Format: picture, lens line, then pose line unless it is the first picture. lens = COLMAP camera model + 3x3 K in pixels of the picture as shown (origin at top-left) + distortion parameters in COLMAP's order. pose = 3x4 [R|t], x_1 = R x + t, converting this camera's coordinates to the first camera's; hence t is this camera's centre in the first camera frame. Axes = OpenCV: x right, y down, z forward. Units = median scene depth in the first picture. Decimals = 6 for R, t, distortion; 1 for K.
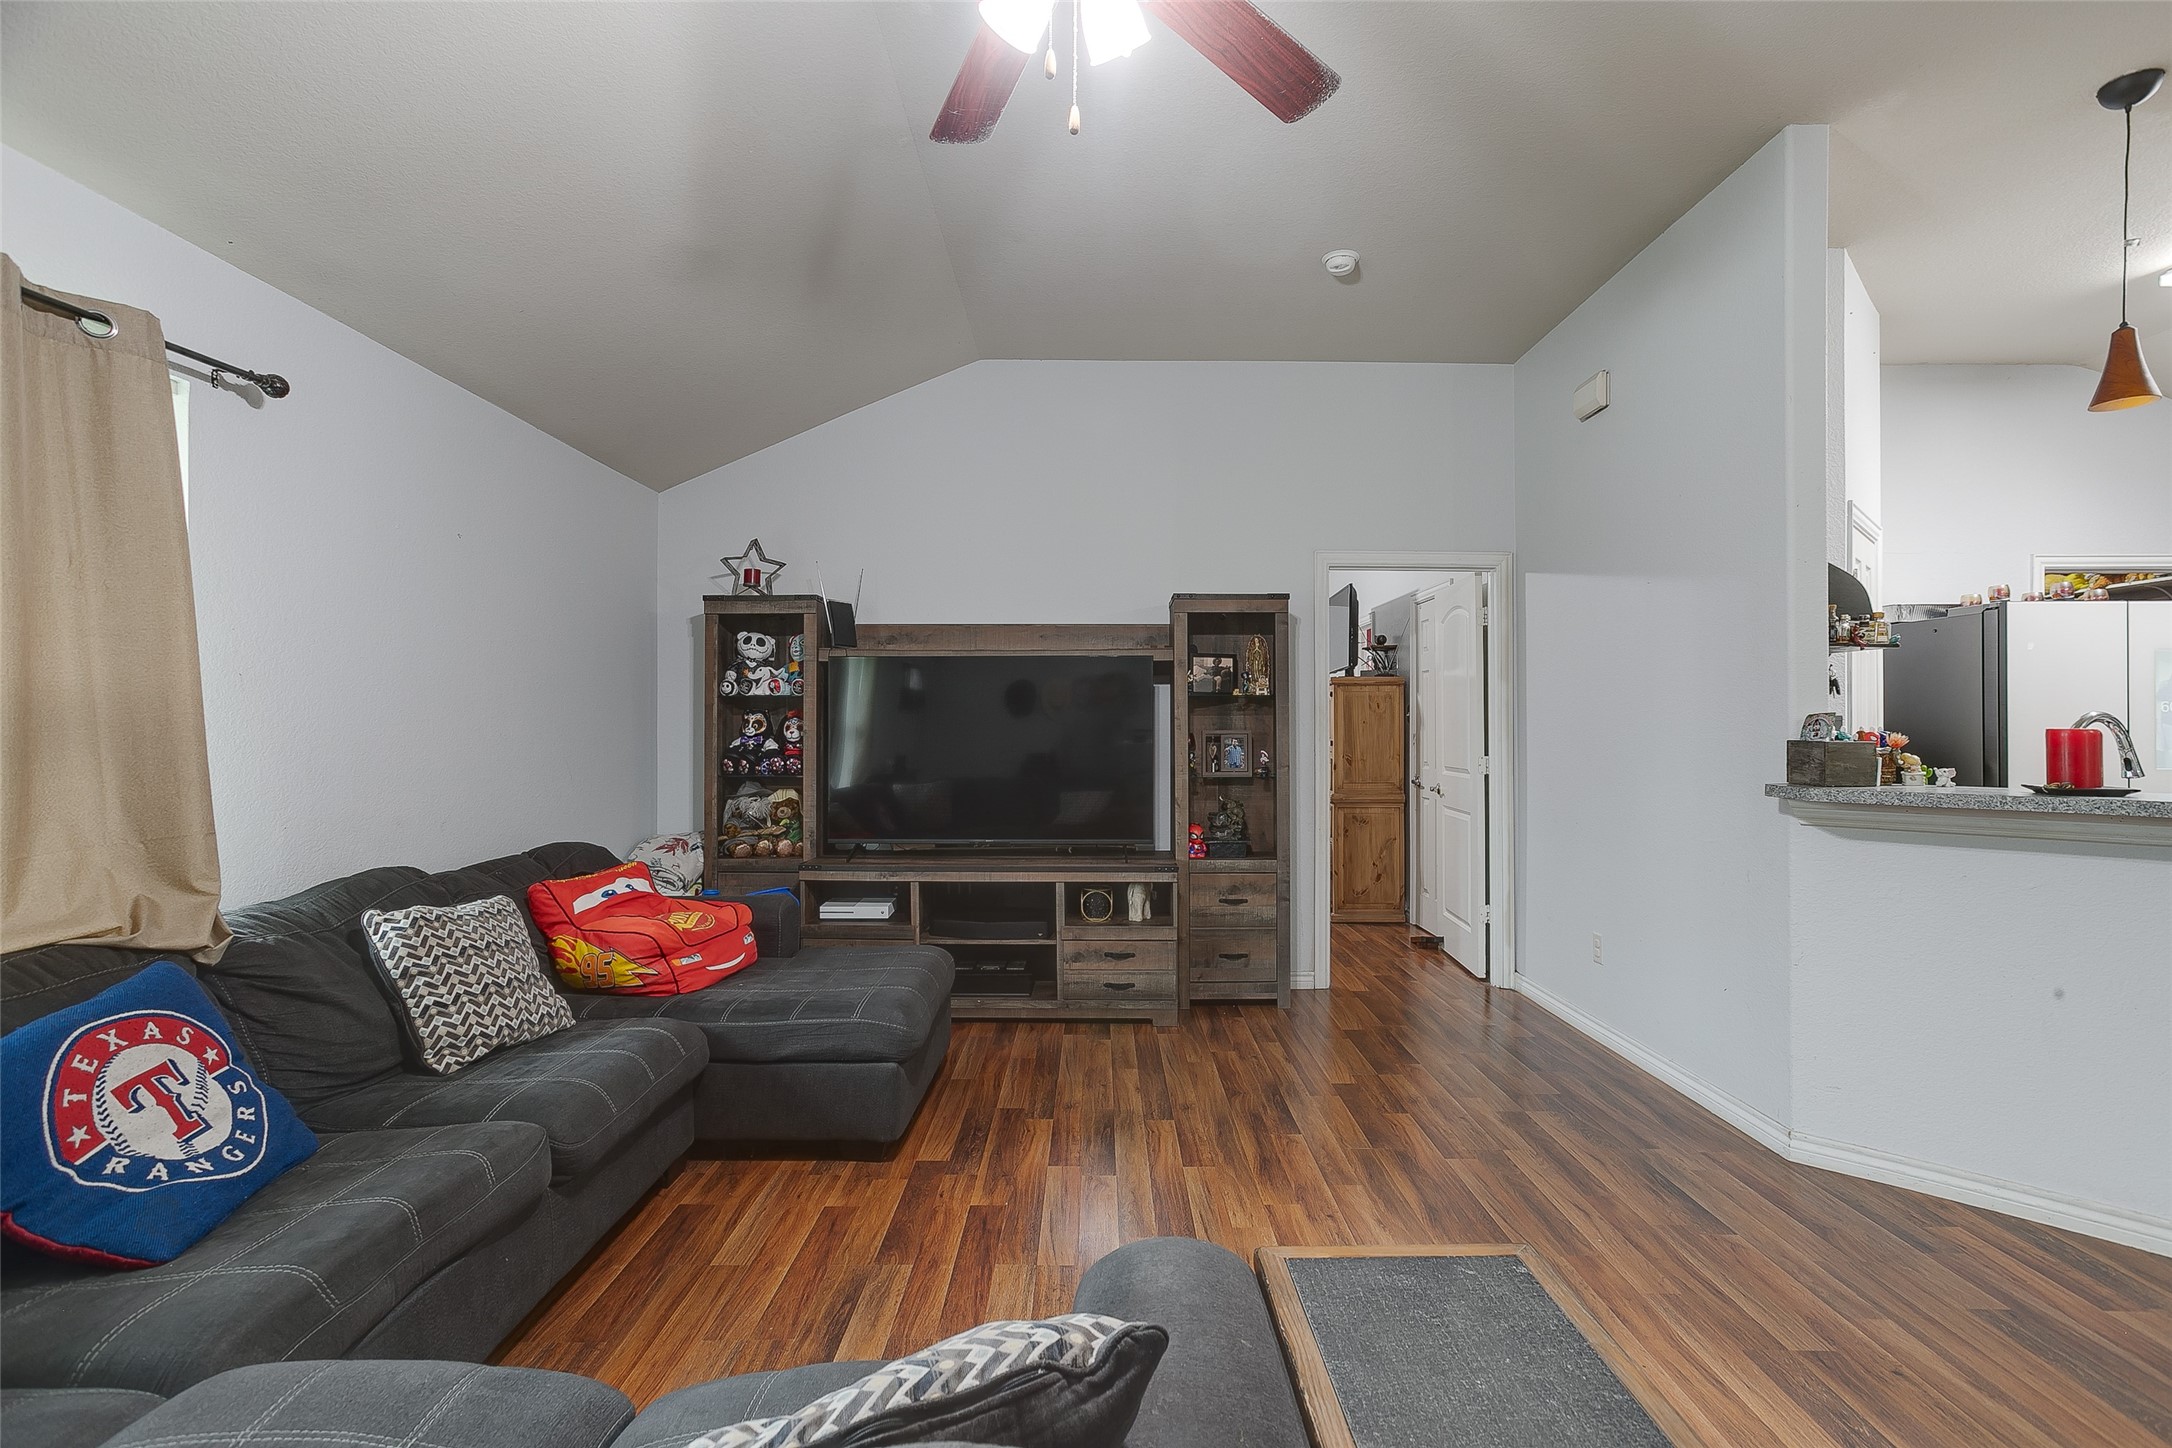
lens RADIAL K [[1046.0, 0, 1090.1], [0, 1046.0, 717.4], [0, 0, 1]] dist [-0.013648, 0.021579]
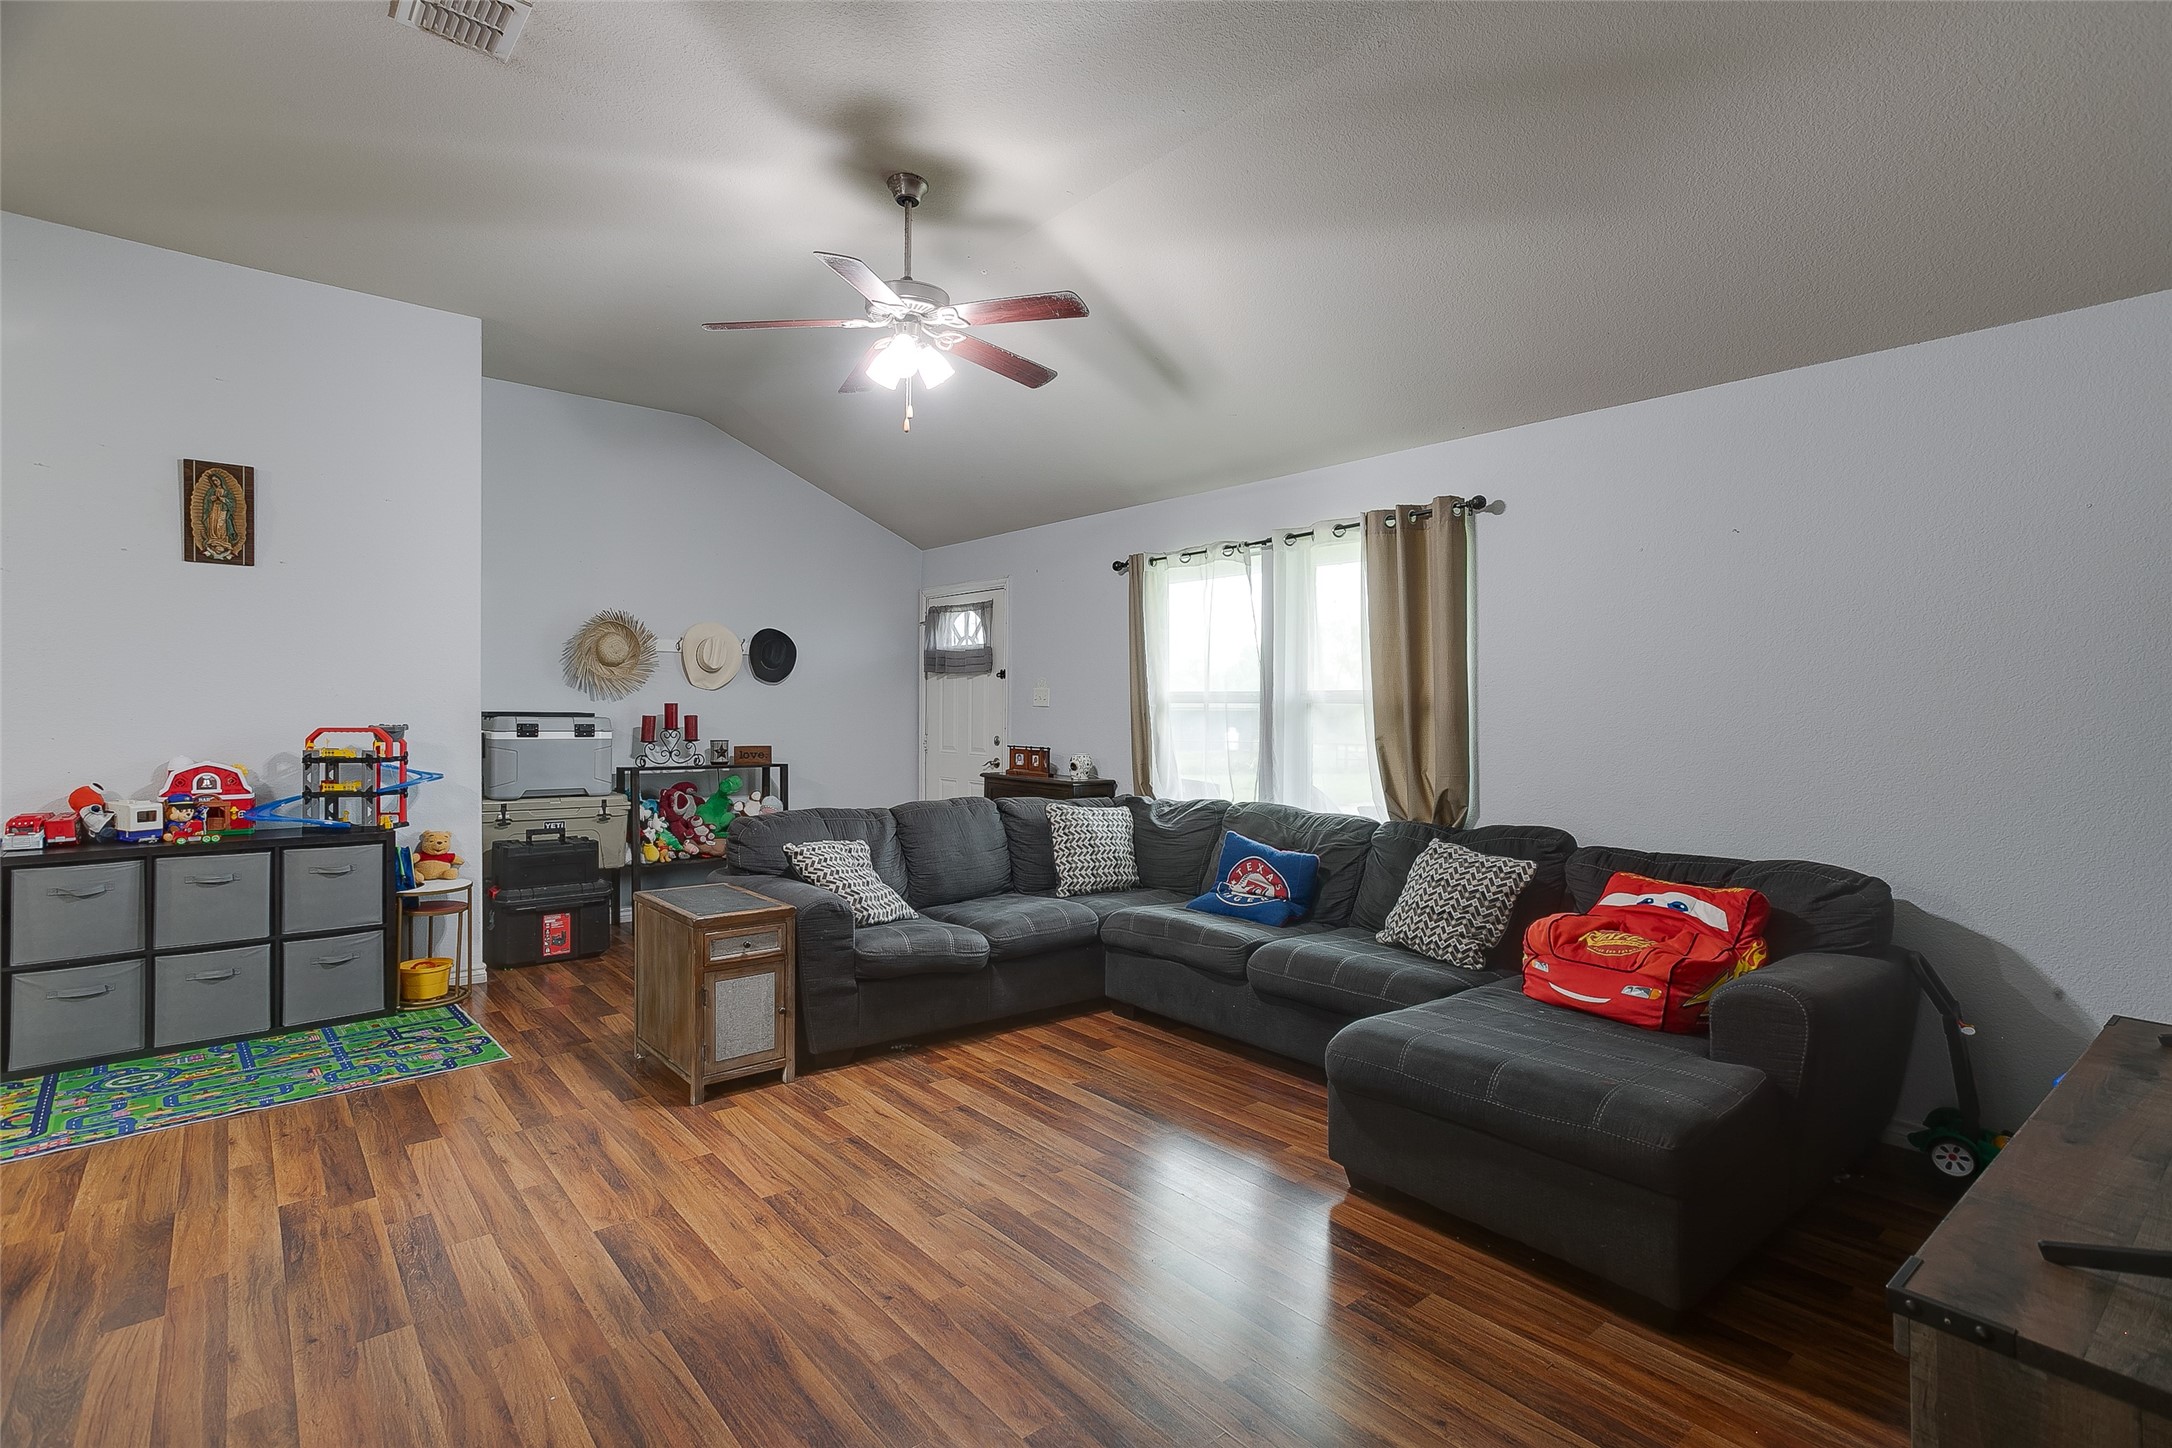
lens RADIAL K [[1046.0, 0, 1083.5], [0, 1046.0, 715.9], [0, 0, 1]] dist [-0.013648, 0.021579]
pose [[-0.771335, -0.003390, -0.636421, 0.569823], [0.001277, 0.999976, -0.006874, 0.011318], [0.636429, -0.006115, -0.771311, 1.544813]]
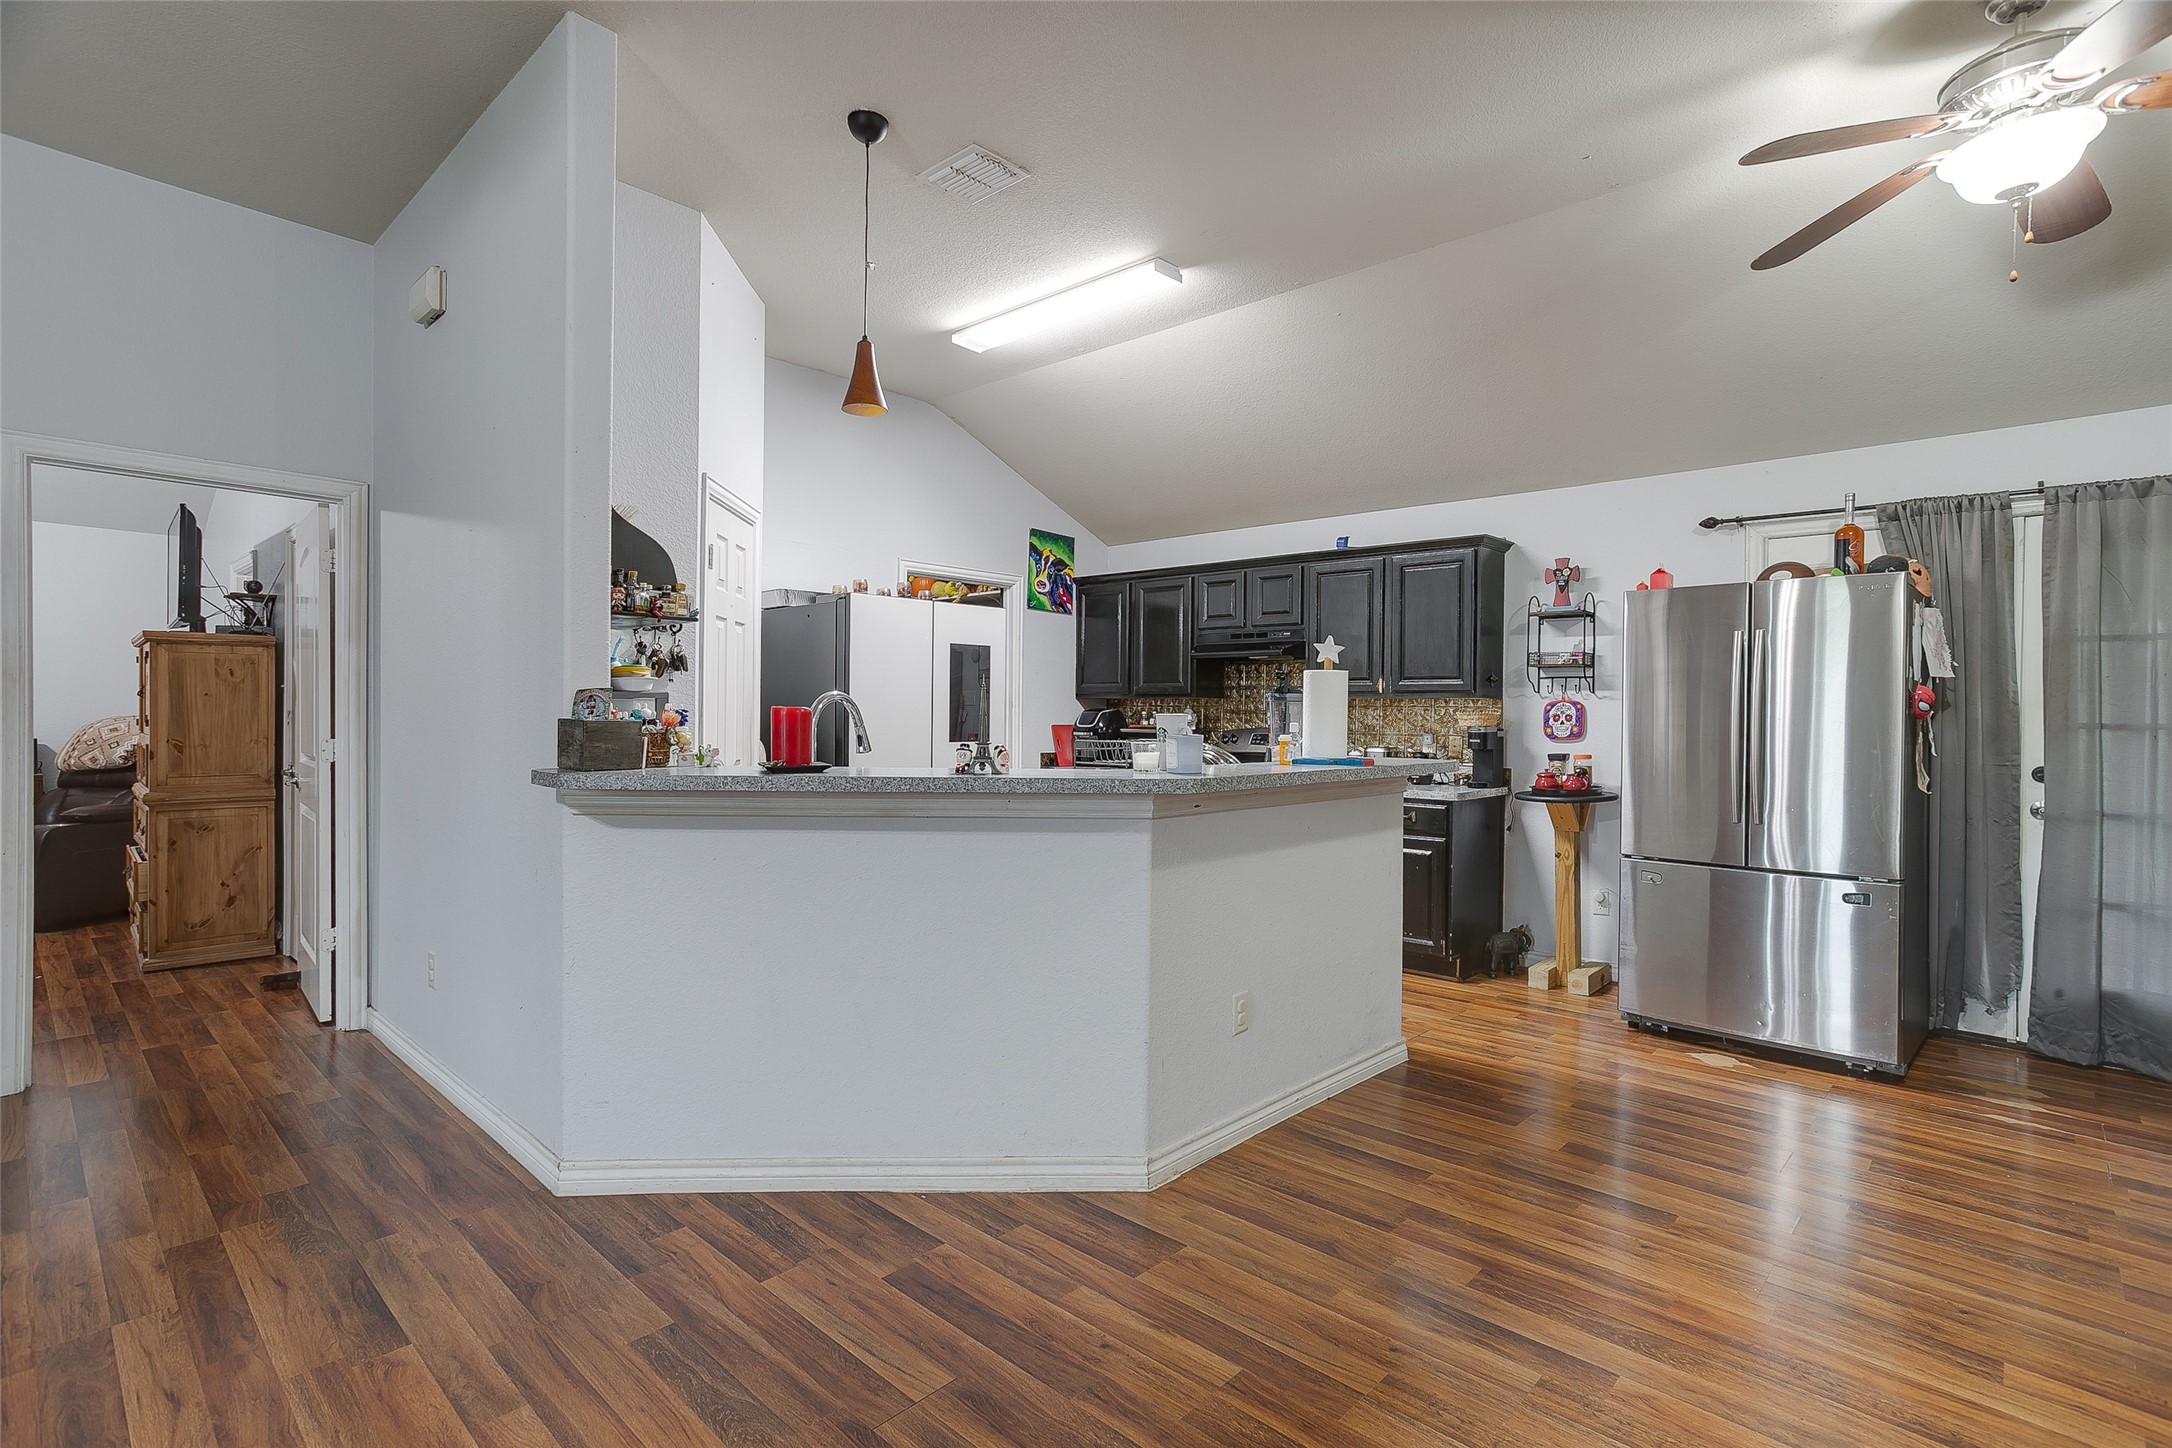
lens RADIAL K [[1046.0, 0, 1094.0], [0, 1046.0, 716.9], [0, 0, 1]] dist [-0.013648, 0.021579]
pose [[0.685766, -0.000837, 0.727822, 0.326729], [-0.014738, 0.999778, 0.015035, 0.000448], [-0.727673, -0.021037, 0.685601, 0.073041]]
